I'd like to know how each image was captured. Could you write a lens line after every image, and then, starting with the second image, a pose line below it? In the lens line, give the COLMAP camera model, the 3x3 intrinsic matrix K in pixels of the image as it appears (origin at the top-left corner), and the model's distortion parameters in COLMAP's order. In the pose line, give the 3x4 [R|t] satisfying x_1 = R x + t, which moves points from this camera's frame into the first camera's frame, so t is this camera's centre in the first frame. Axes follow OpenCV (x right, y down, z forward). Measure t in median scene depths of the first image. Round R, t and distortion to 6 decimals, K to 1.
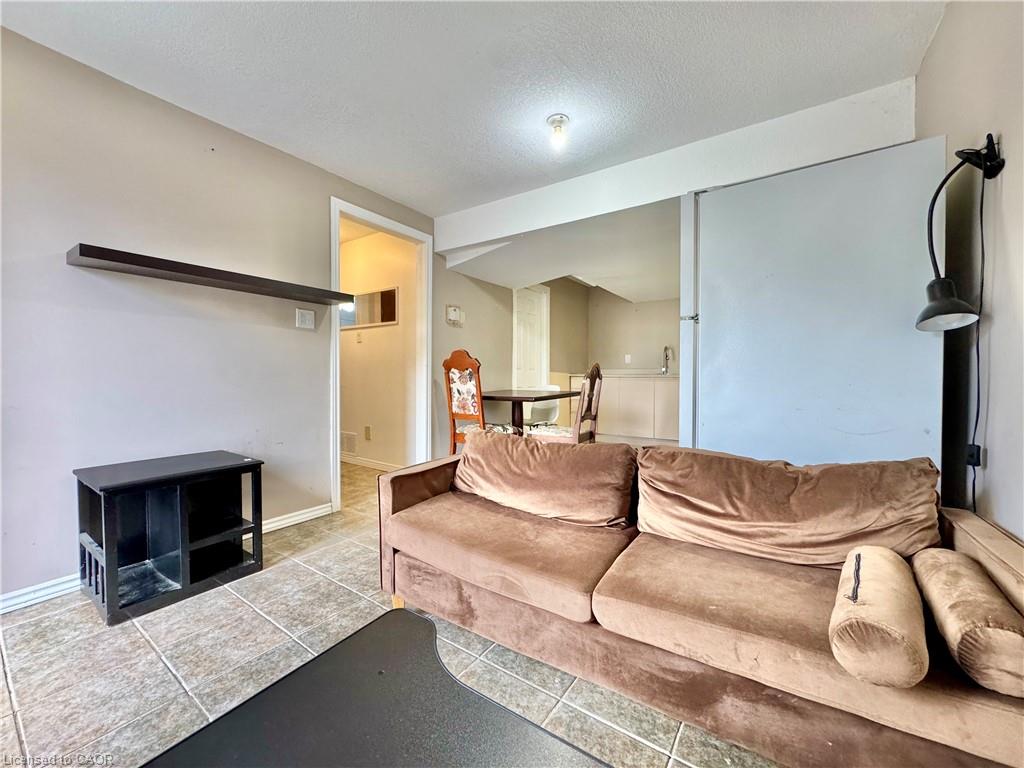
lens RADIAL K [[406.7, 0, 515.0], [0, 406.7, 381.6], [0, 0, 1]] dist [-0.003322, -0.000345]
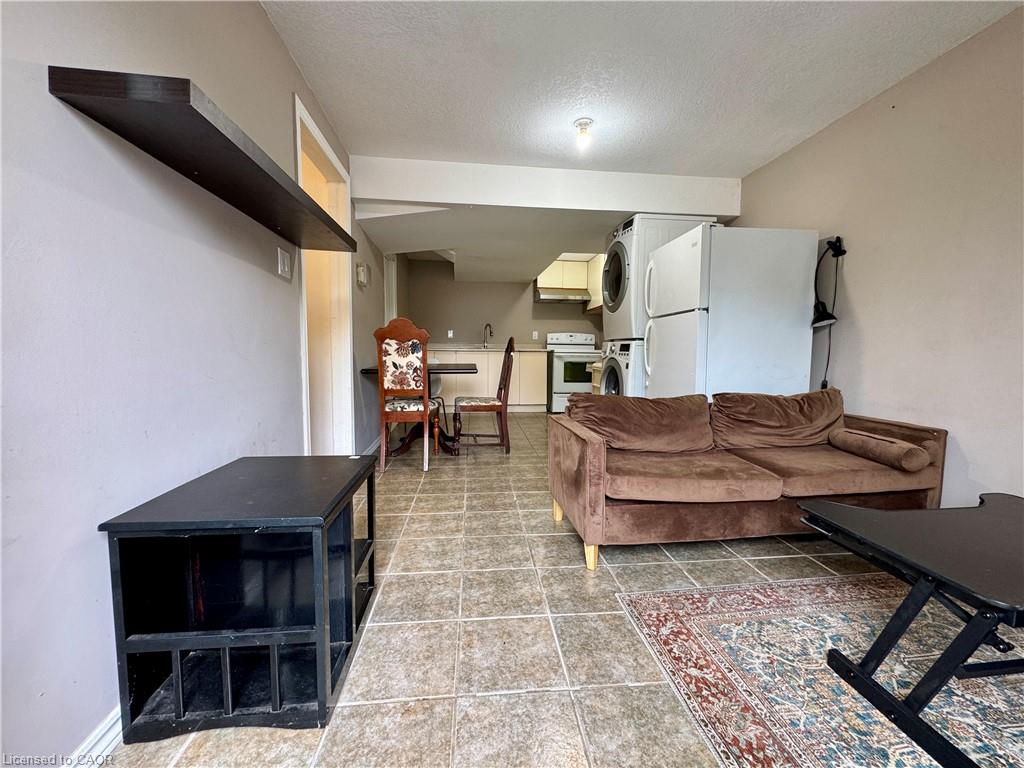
lens RADIAL K [[406.7, 0, 511.4], [0, 406.7, 380.5], [0, 0, 1]] dist [-0.003322, -0.000345]
pose [[0.760954, -0.042373, 0.647421, -0.538375], [0.005270, 0.998236, 0.059139, 0.007016], [-0.648785, -0.041590, 0.759834, 0.154613]]
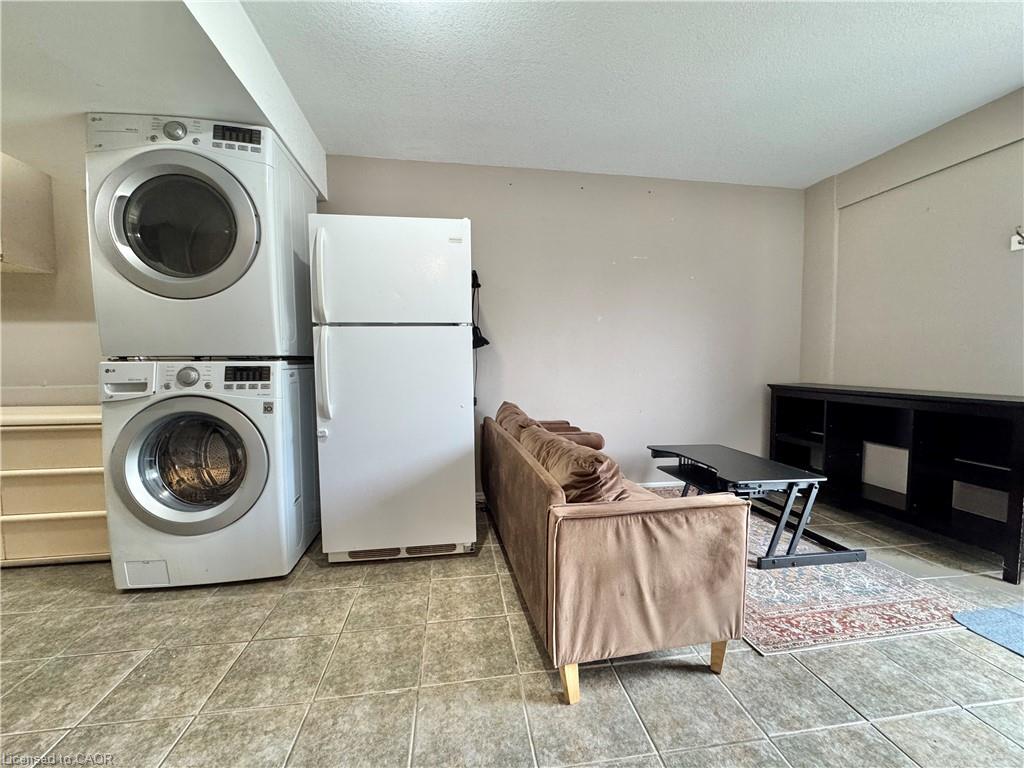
lens RADIAL K [[406.7, 0, 512.5], [0, 406.7, 383.4], [0, 0, 1]] dist [-0.003322, -0.000345]
pose [[-0.683234, -0.035948, 0.729314, -0.274905], [0.021207, 0.997389, 0.069028, -0.030626], [-0.729892, 0.062629, -0.680688, 0.868619]]
